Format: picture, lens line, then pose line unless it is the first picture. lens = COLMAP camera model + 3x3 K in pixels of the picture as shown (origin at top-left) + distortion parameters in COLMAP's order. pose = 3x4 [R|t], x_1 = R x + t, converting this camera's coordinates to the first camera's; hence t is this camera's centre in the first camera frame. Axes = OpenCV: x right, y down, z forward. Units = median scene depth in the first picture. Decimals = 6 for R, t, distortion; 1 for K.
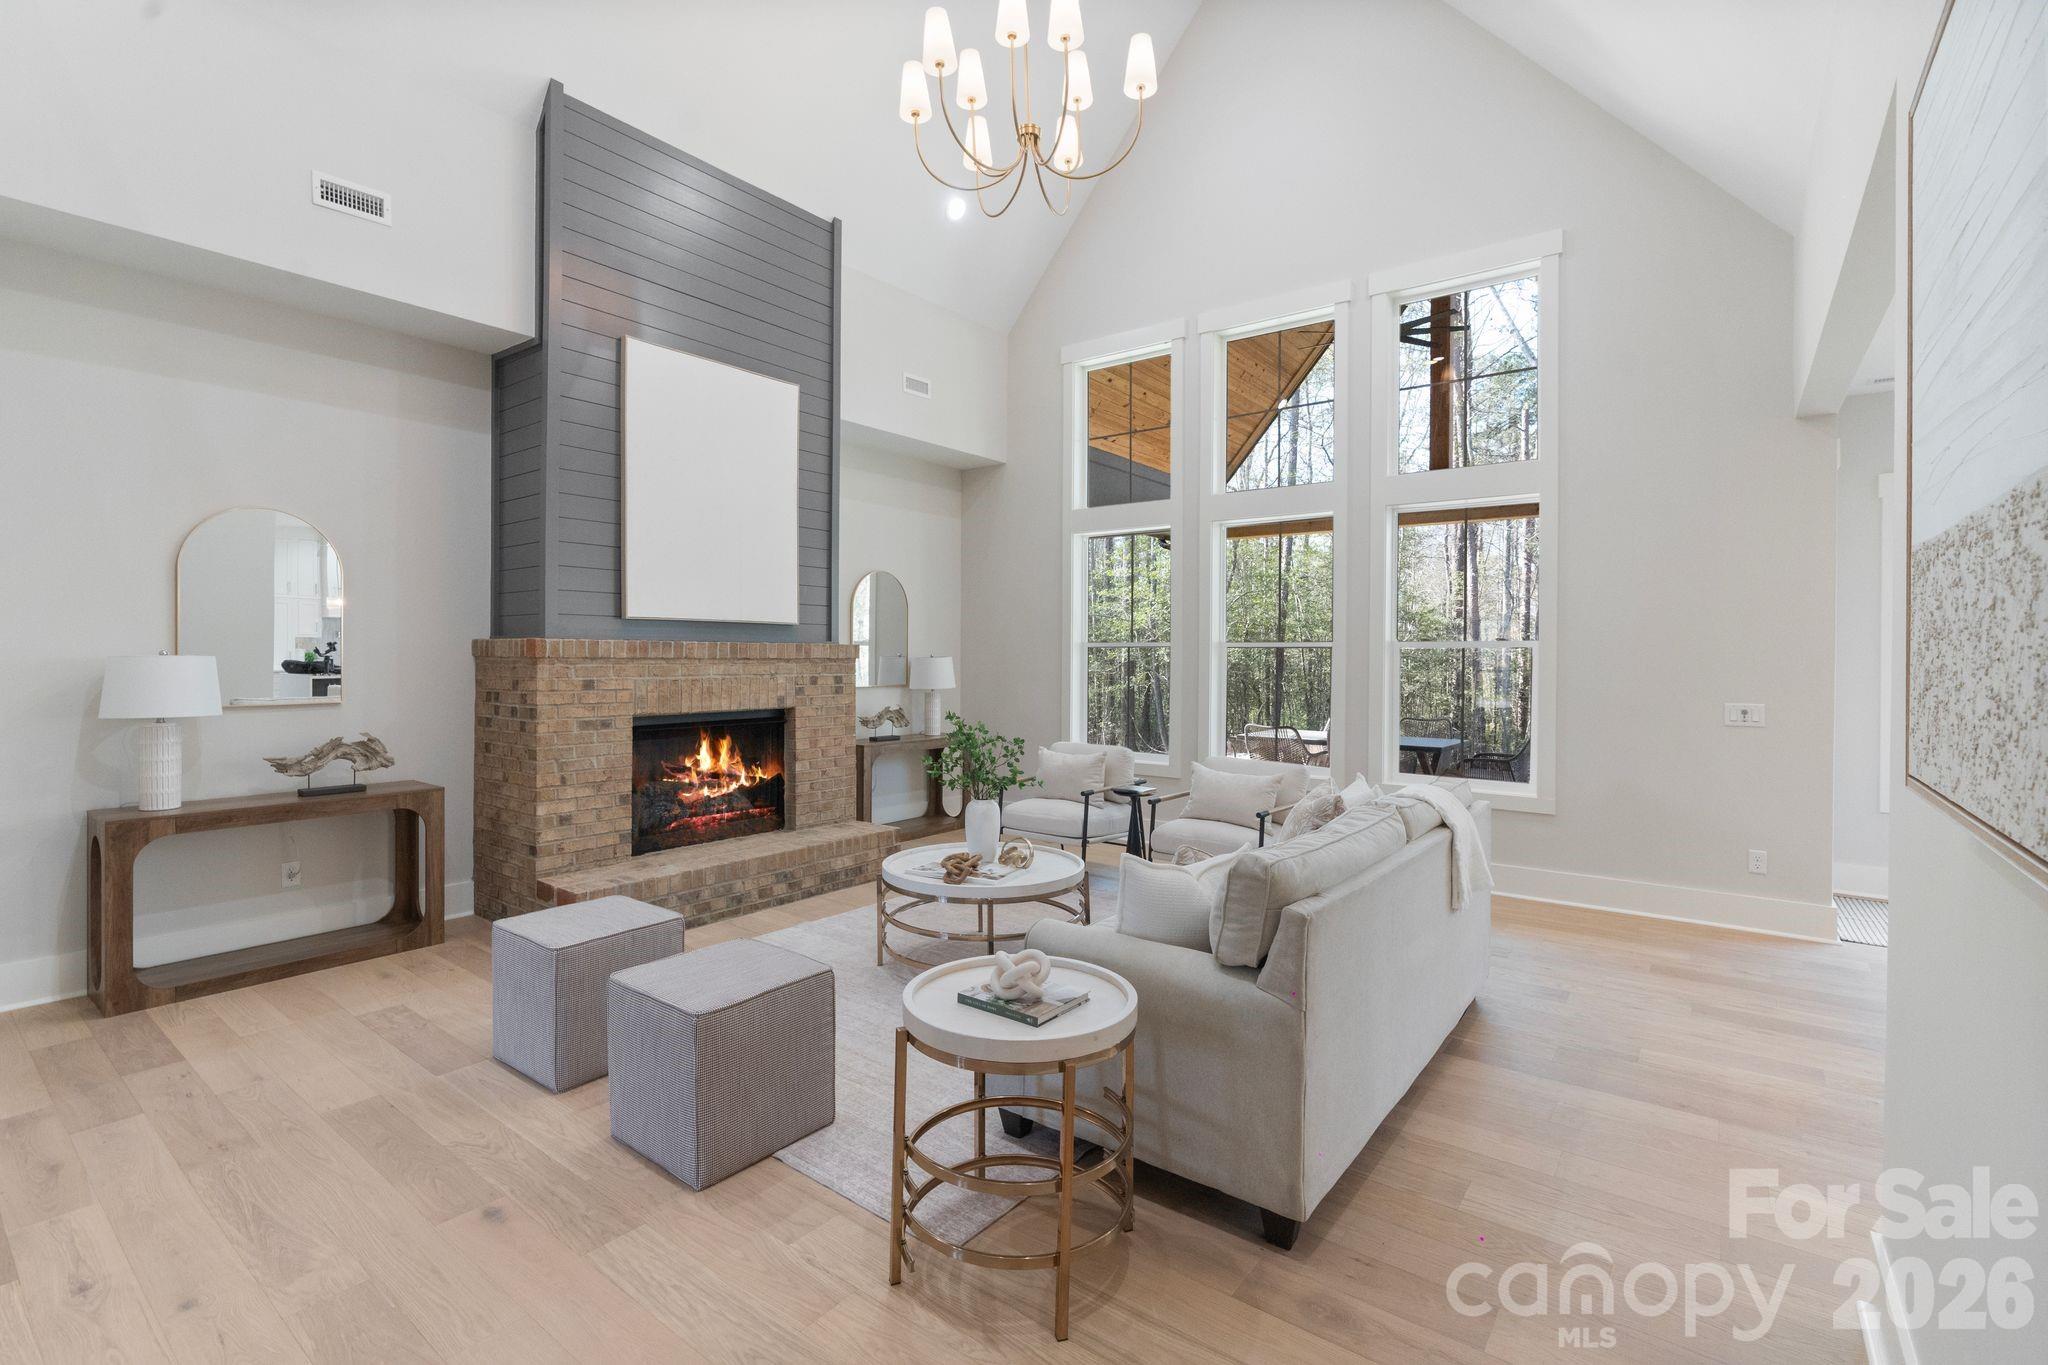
lens RADIAL K [[934.0, 0, 1010.7], [0, 934.0, 650.0], [0, 0, 1]] dist [-0.005255, -0.000070]
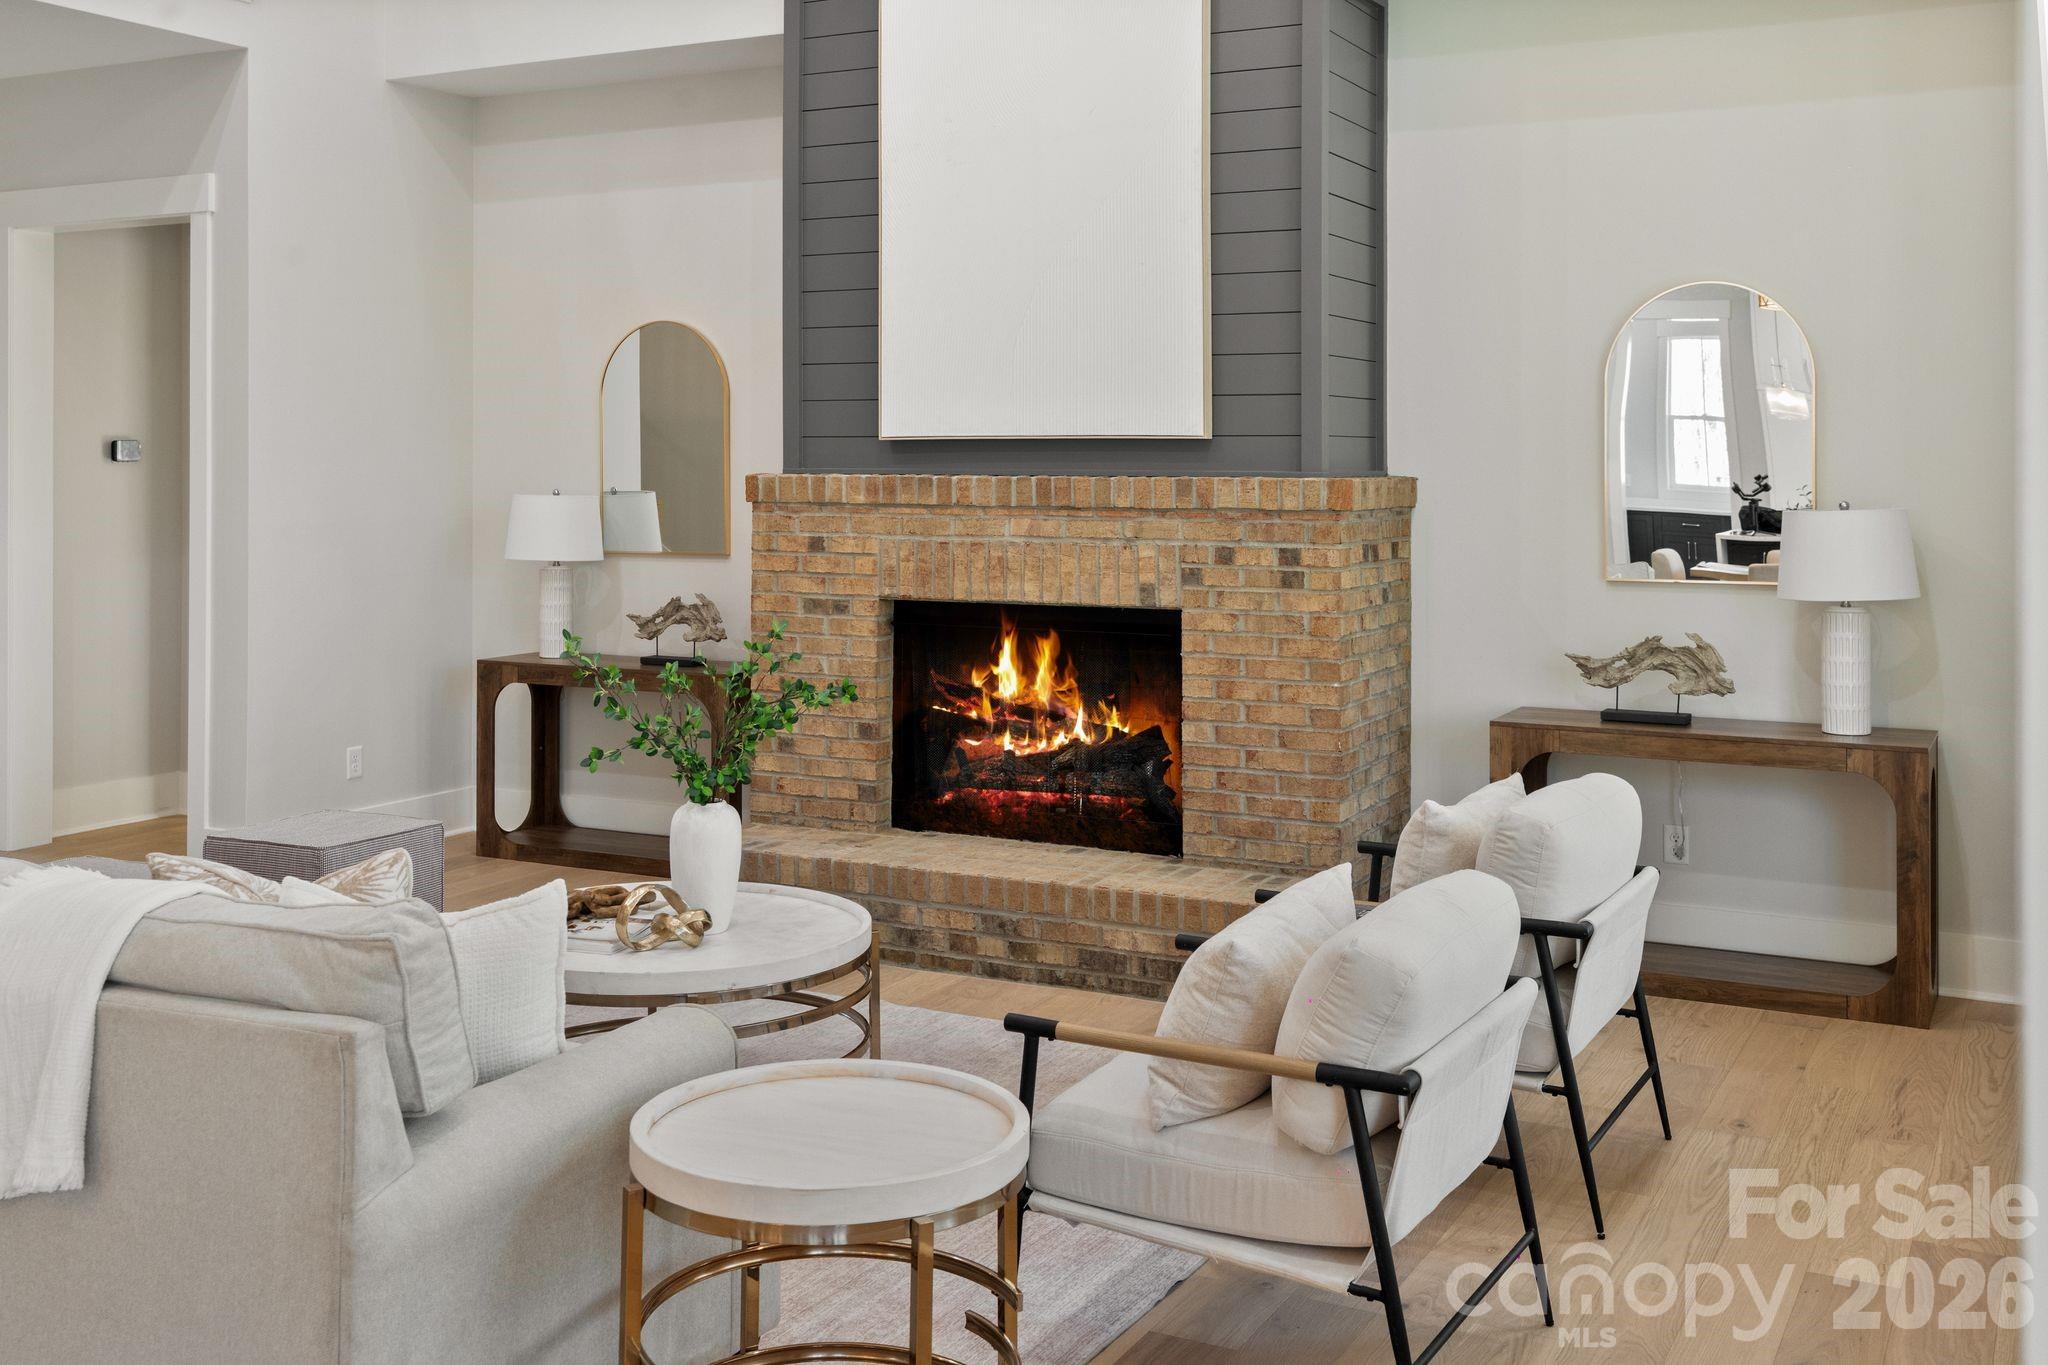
lens RADIAL K [[2042.8, 0, 996.3], [0, 2042.8, 450.9], [0, 0, 1]] dist [0.019503, 0.000000]
pose [[0.166288, -0.009342, -0.986033, 0.913957], [0.005863, 0.999947, -0.008485, -0.014272], [0.986060, -0.004370, 0.166334, 0.828629]]
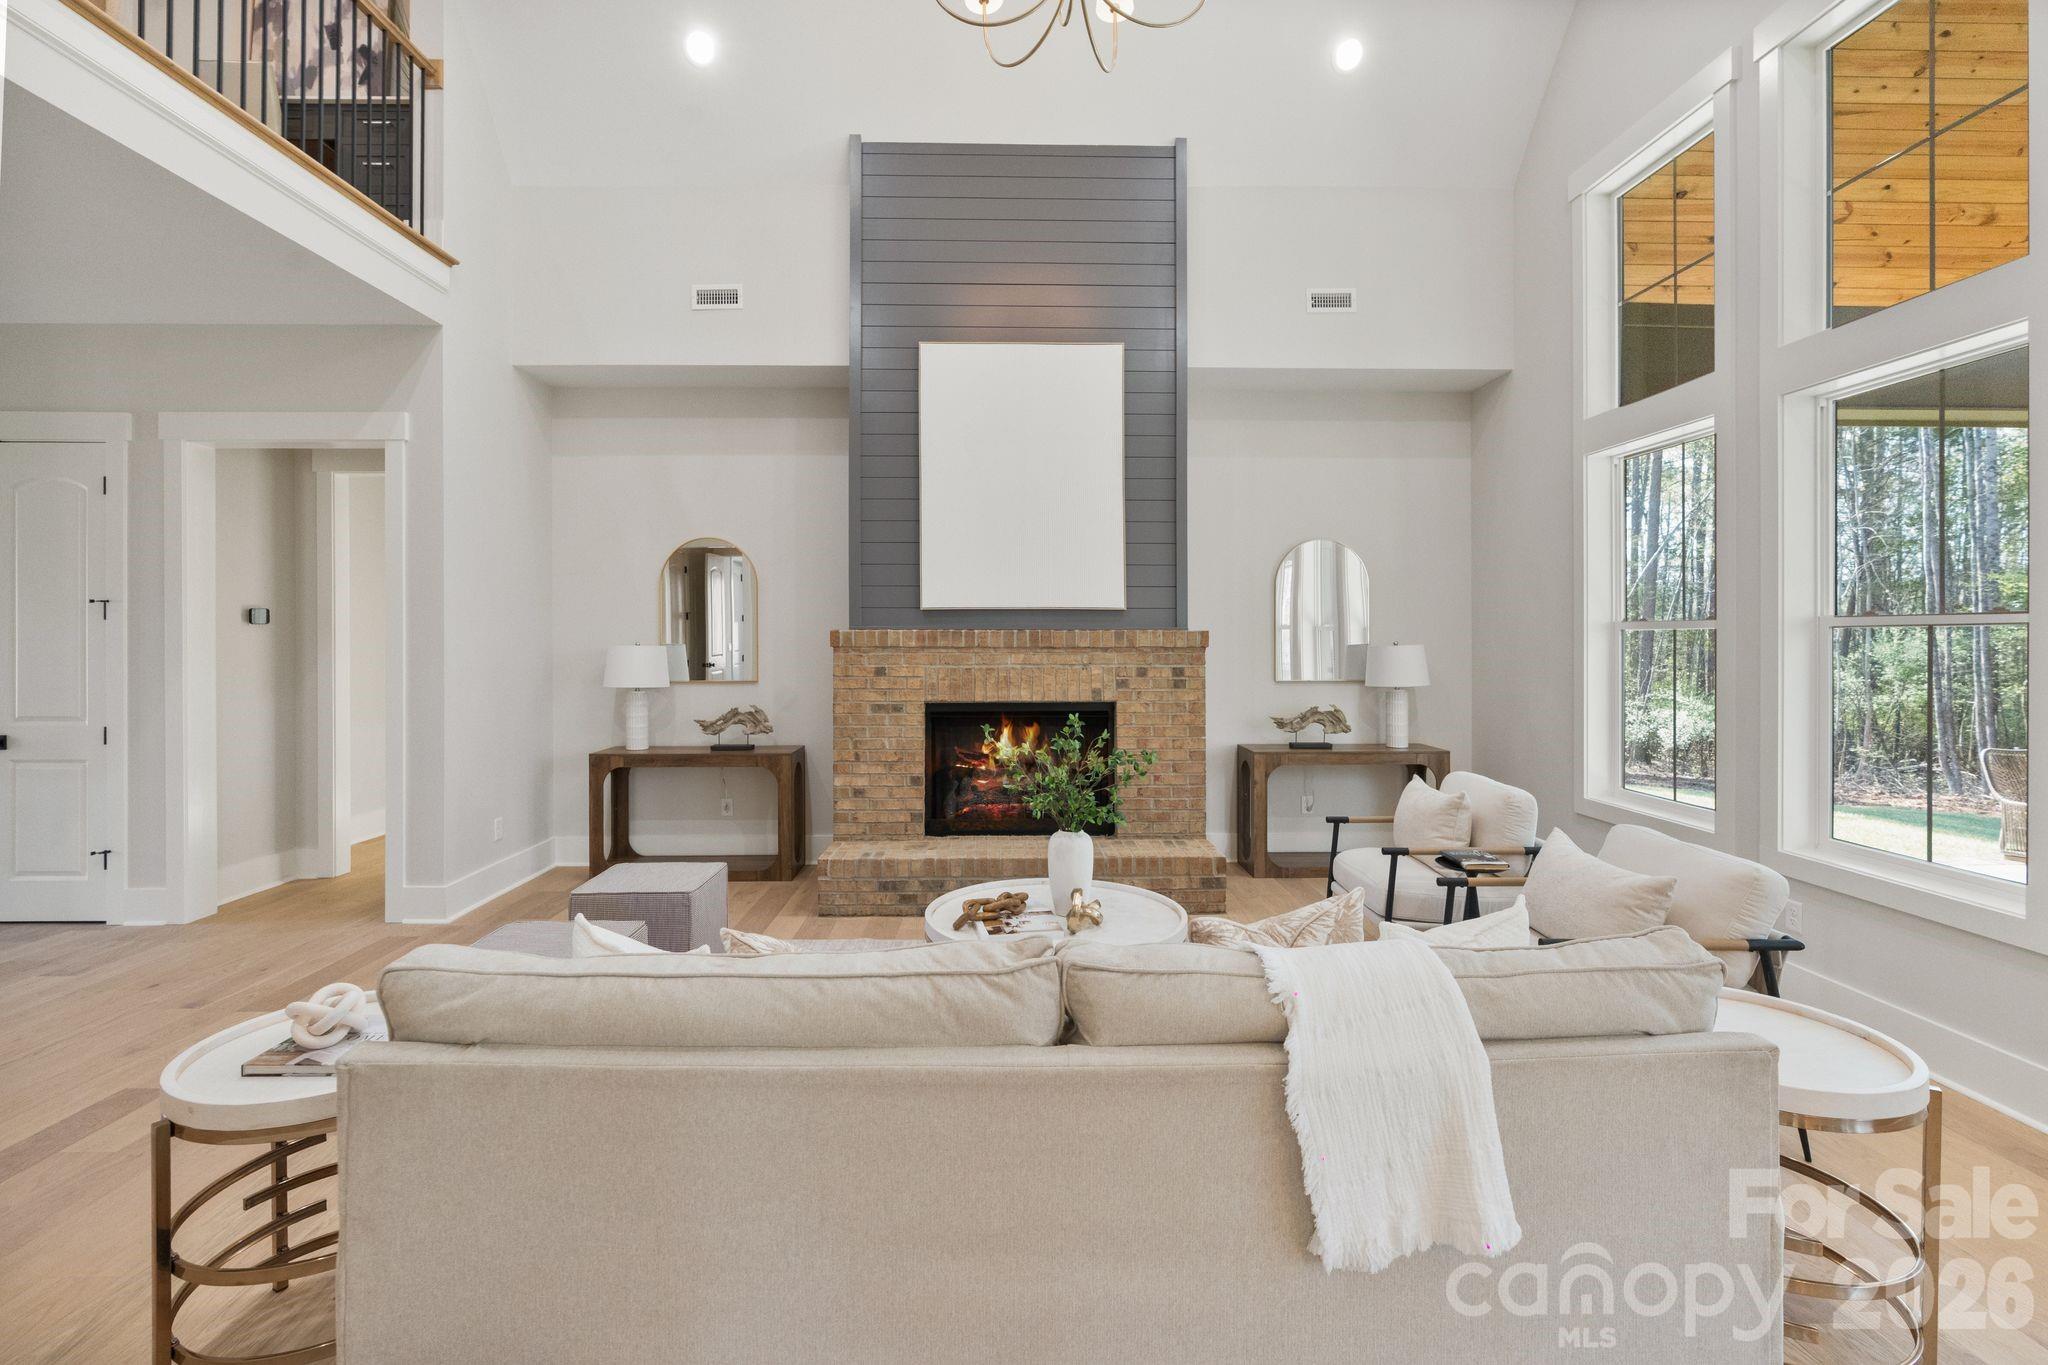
lens RADIAL K [[934.0, 0, 1015.9], [0, 934.0, 633.6], [0, 0, 1]] dist [-0.005255, -0.000070]
pose [[0.626340, -0.010633, -0.779477, 0.467707], [0.008180, 0.999942, -0.007068, 0.001610], [0.779507, -0.001949, 0.626391, 0.409981]]
